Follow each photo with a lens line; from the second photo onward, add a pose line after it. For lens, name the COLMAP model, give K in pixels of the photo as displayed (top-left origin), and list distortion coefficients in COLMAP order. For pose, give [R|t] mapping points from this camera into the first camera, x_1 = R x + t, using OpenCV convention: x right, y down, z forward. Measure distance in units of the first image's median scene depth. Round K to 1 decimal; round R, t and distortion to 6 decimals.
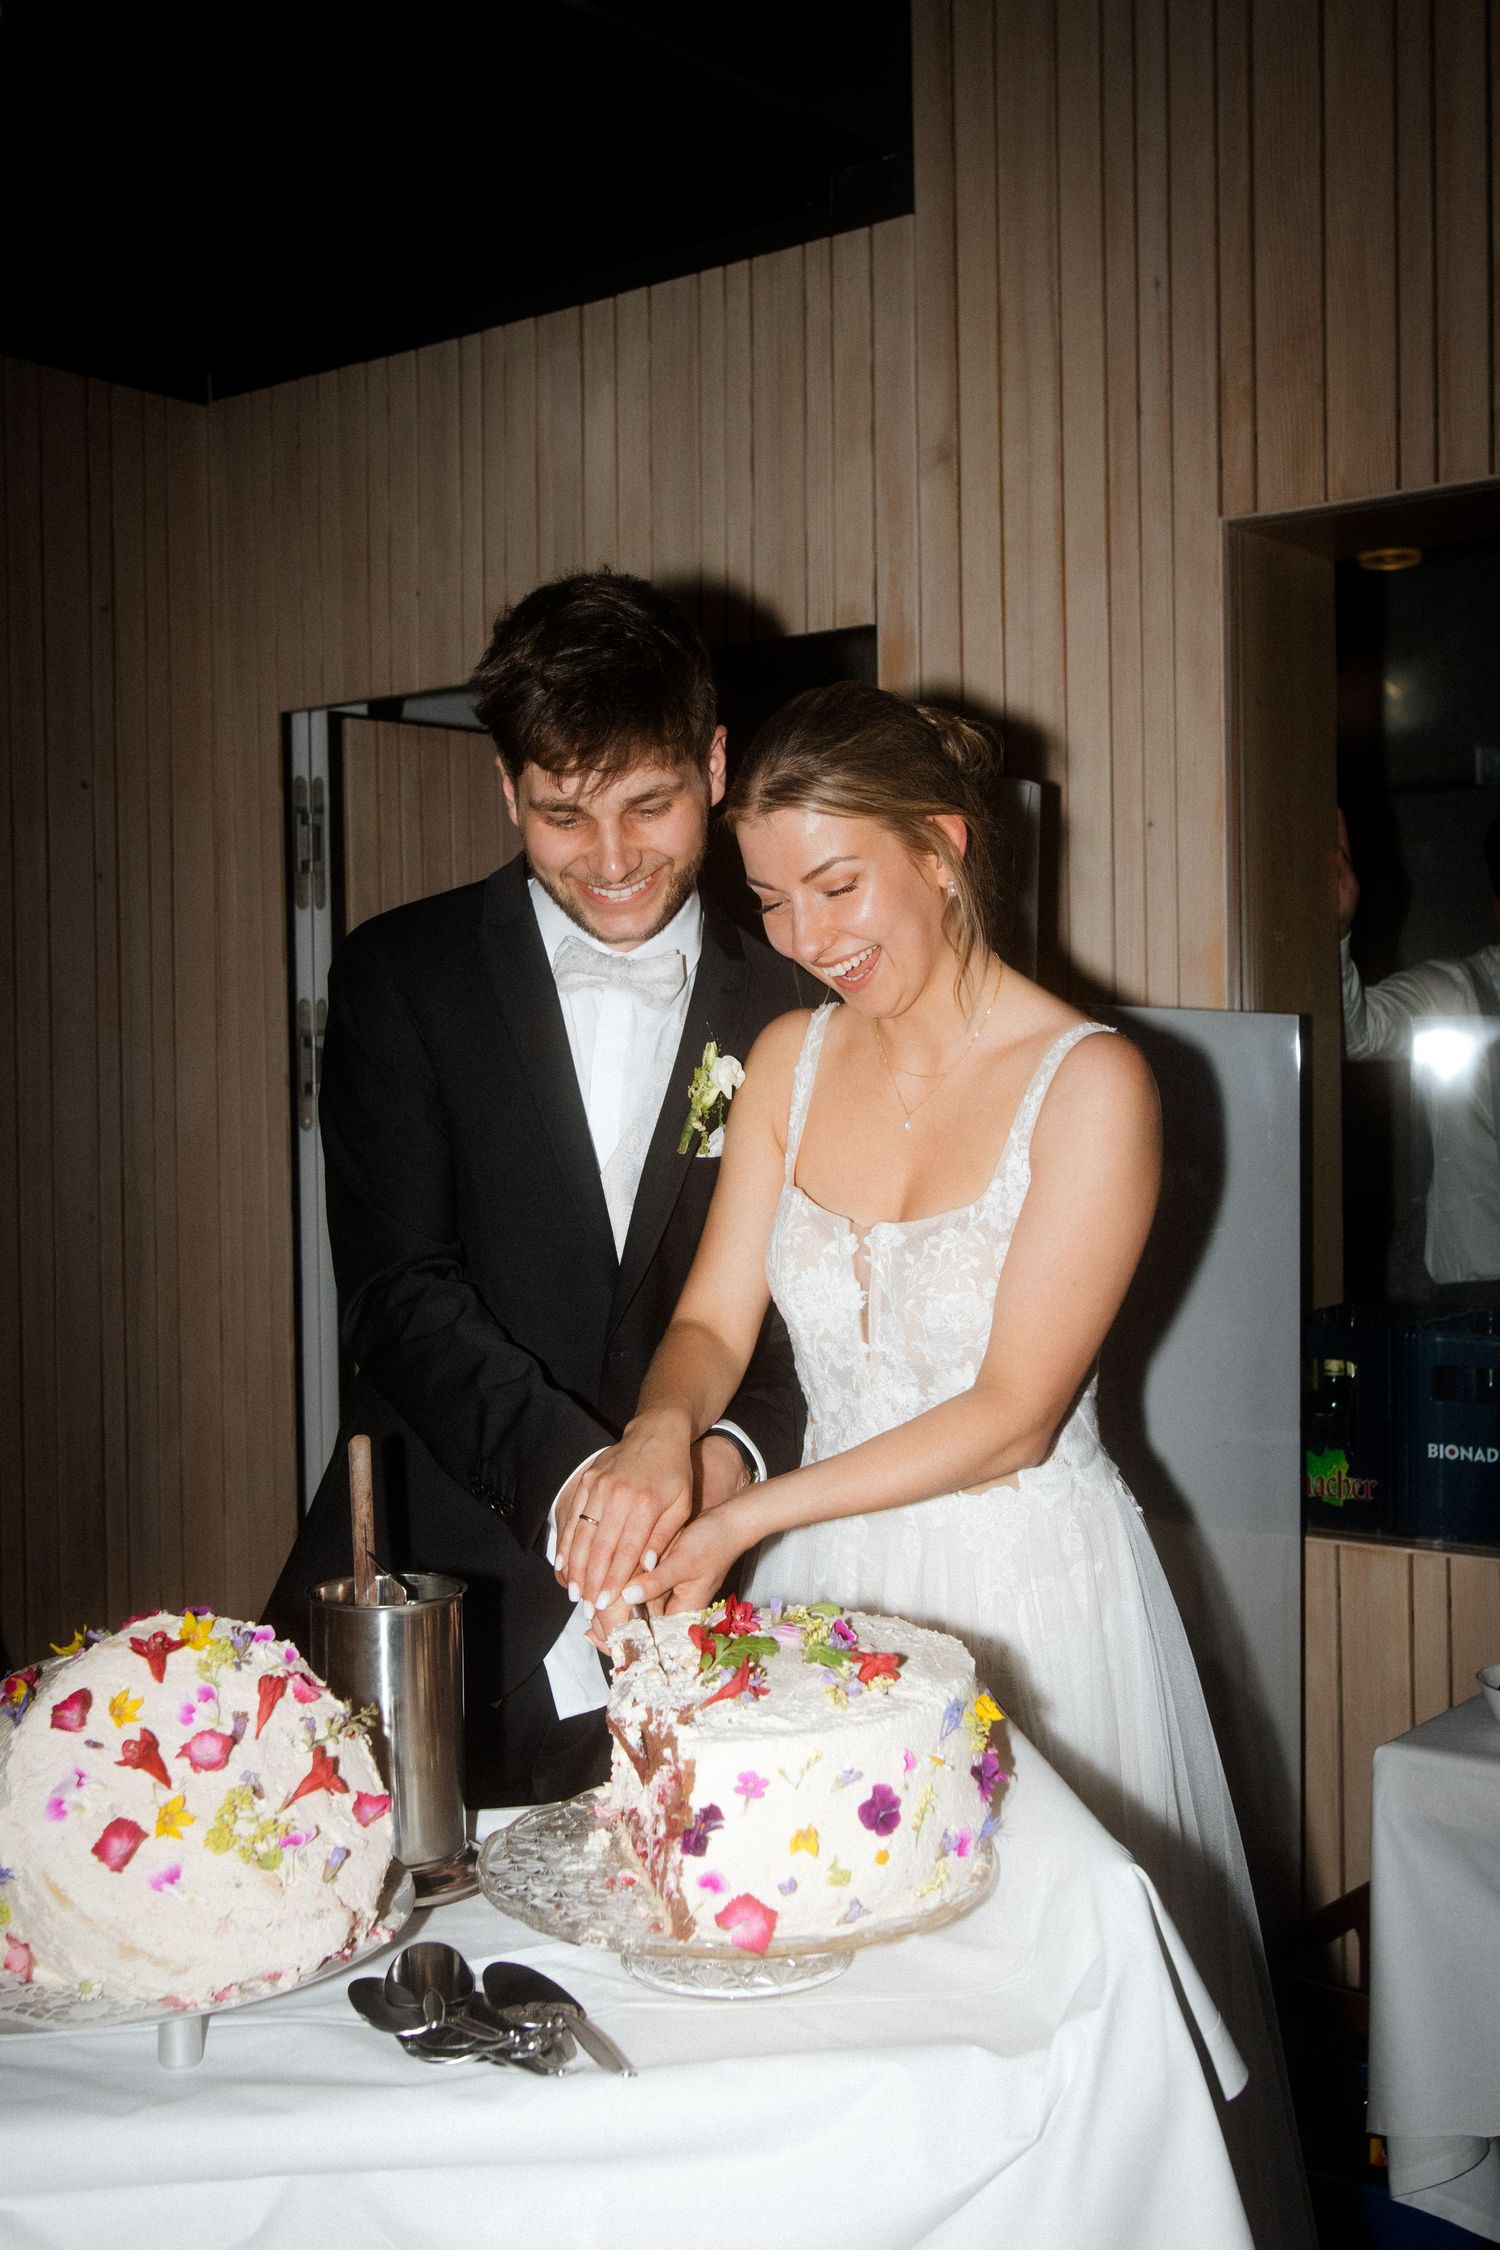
lens RADIAL K [[2456.5, 0, 751.8], [0, 2456.5, 1020.1], [0, 0, 1]] dist [0.001644, 0.027750]
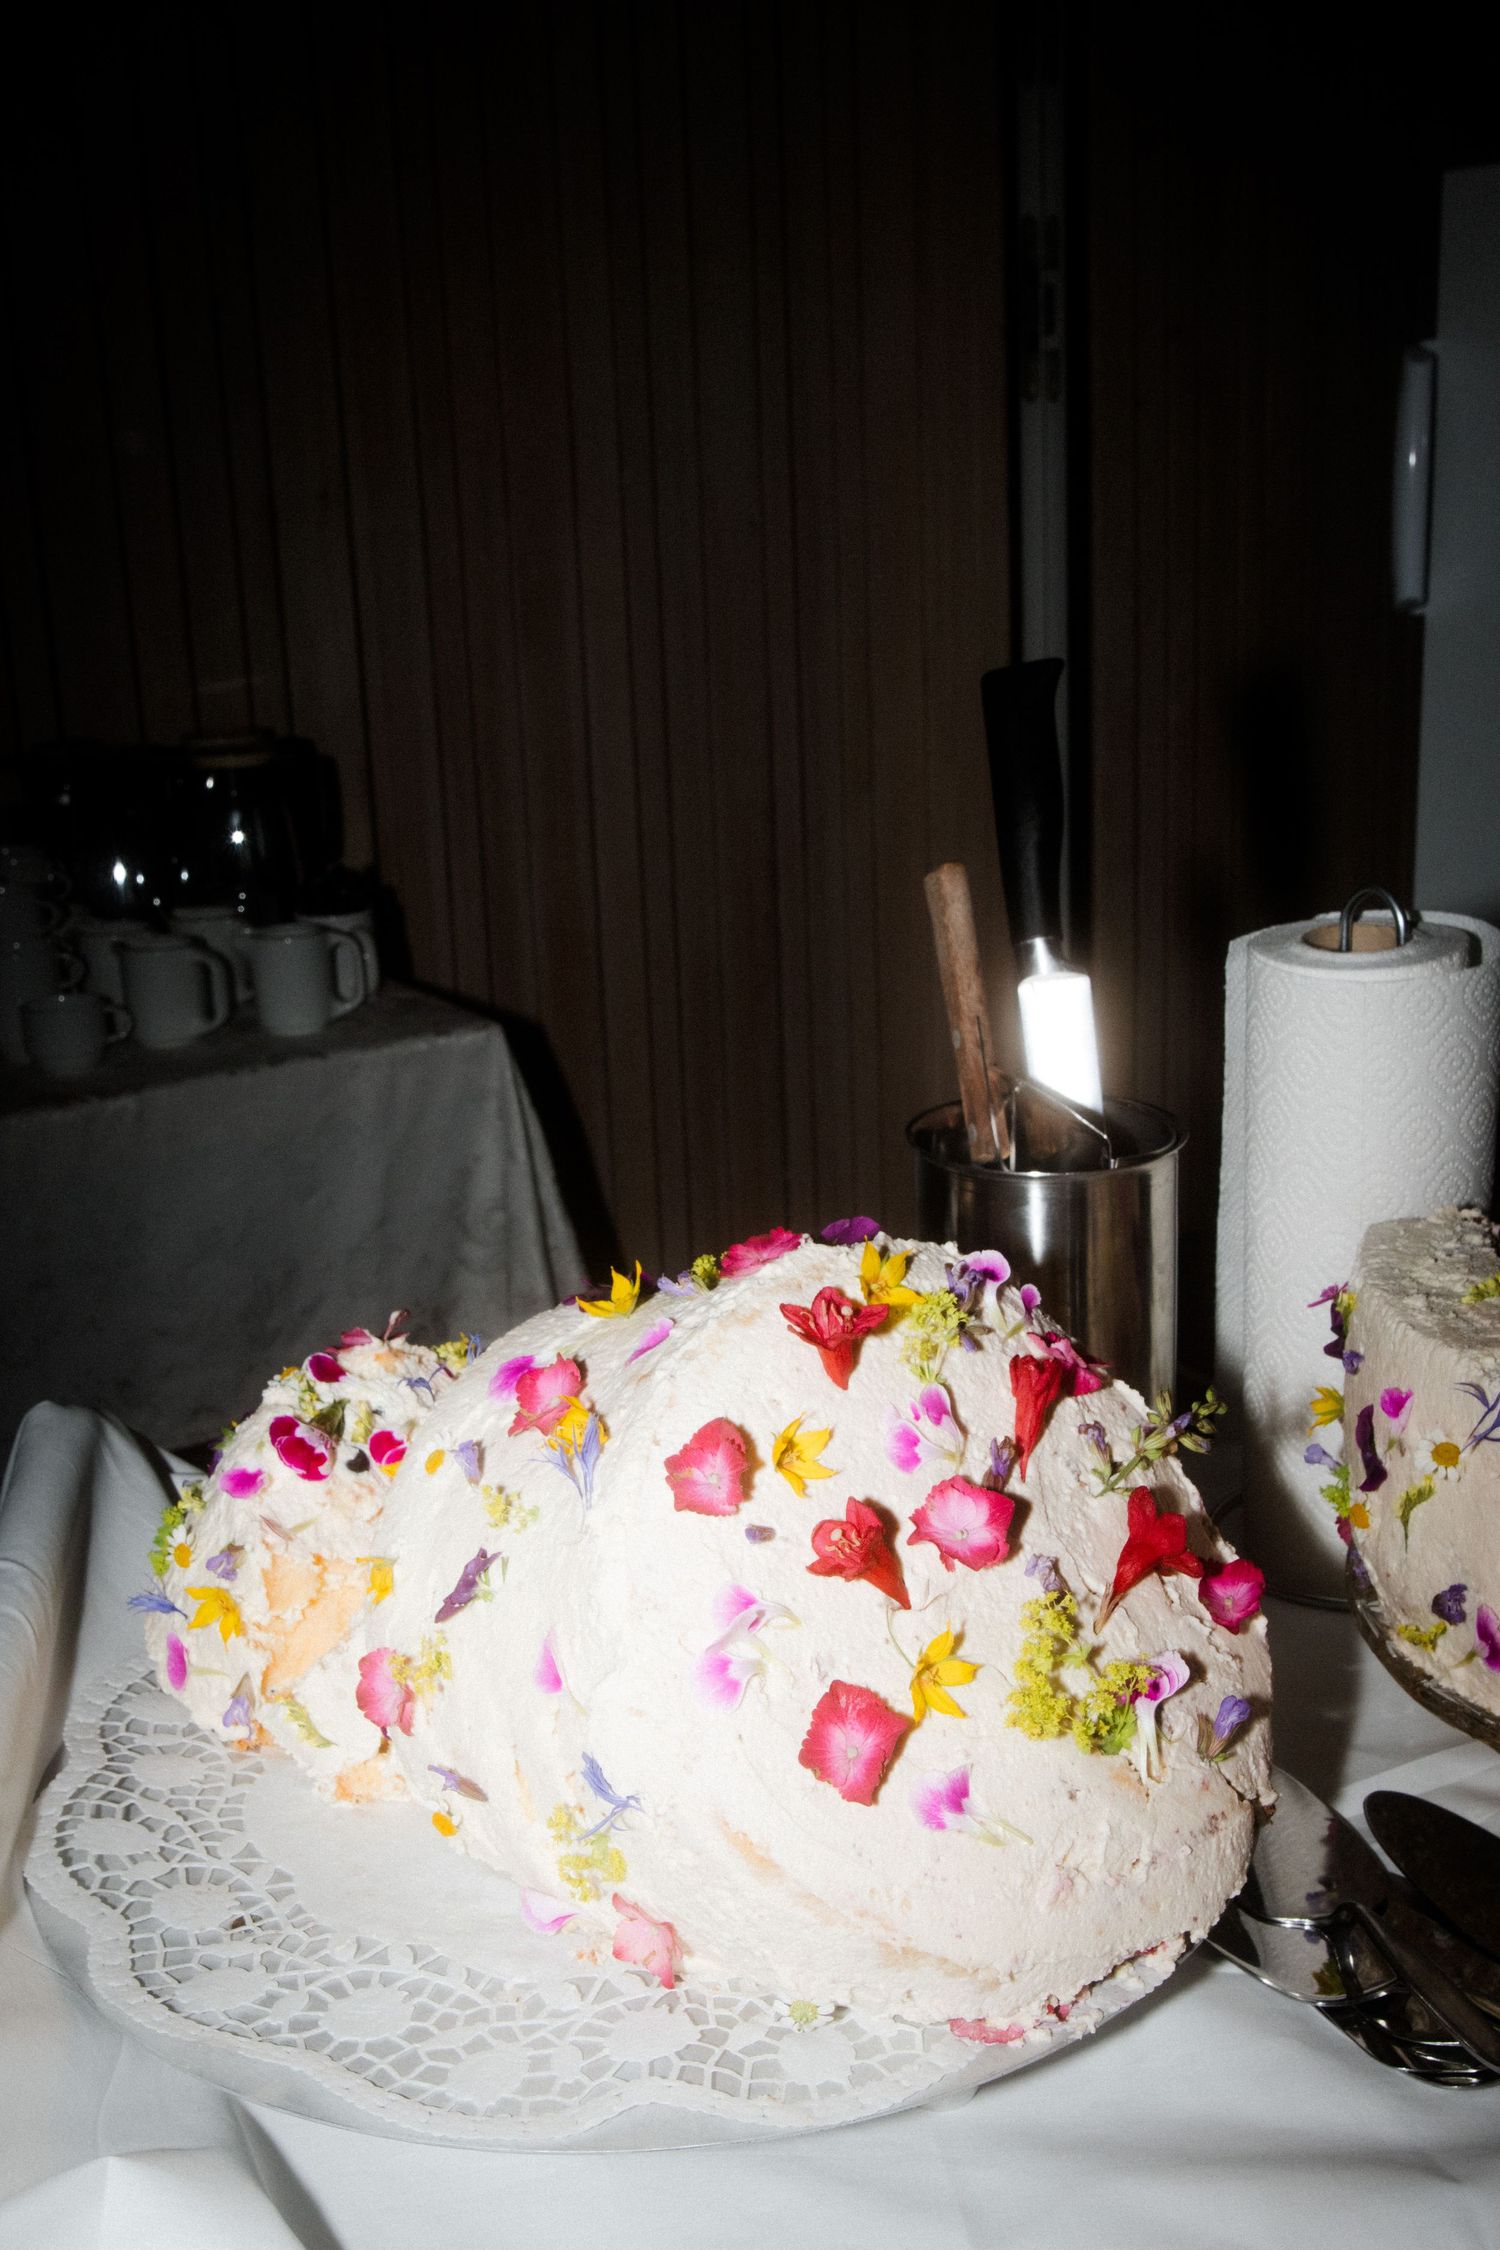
lens RADIAL K [[2456.5, 0, 751.8], [0, 2456.5, 1020.1], [0, 0, 1]] dist [0.001644, 0.027750]
pose [[0.999525, -0.030393, 0.005174, -0.267342], [0.028132, 0.967780, 0.250221, 0.073232], [-0.012612, -0.249957, 0.968175, 0.550403]]
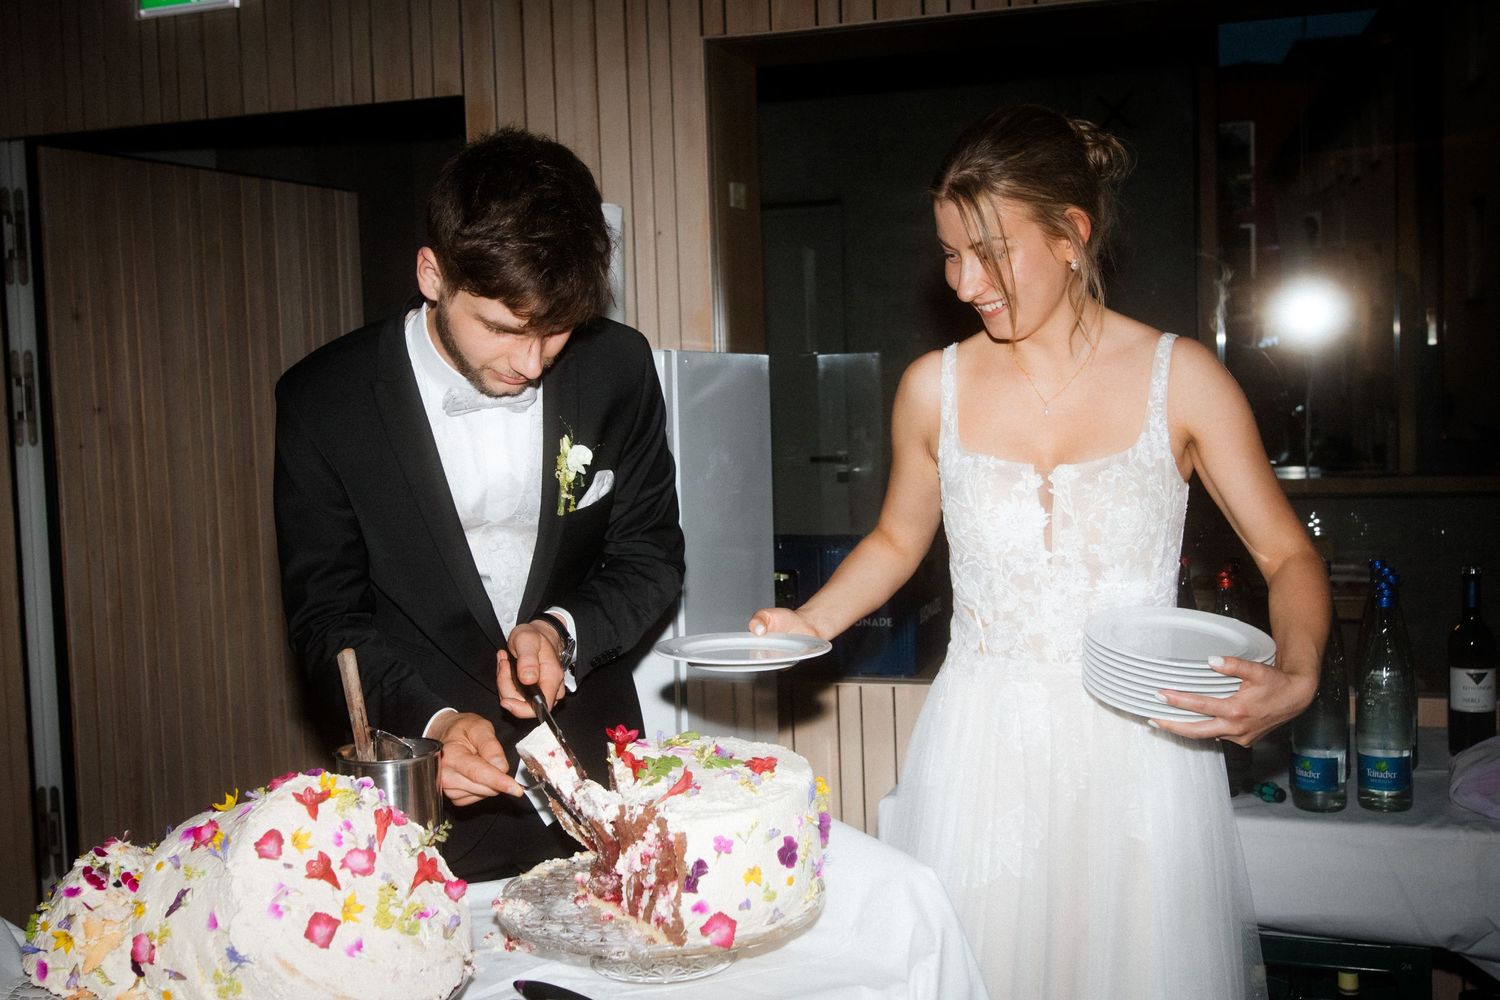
lens RADIAL K [[1637.6, 0, 750.0], [0, 1637.6, 500.0], [0, 0, 1]] dist [0.001644, 0.027750]
pose [[0.943774, -0.039138, 0.328267, -0.317107], [0.014642, 0.996941, 0.076768, 0.011793], [-0.330267, -0.067645, 0.941460, 0.023657]]
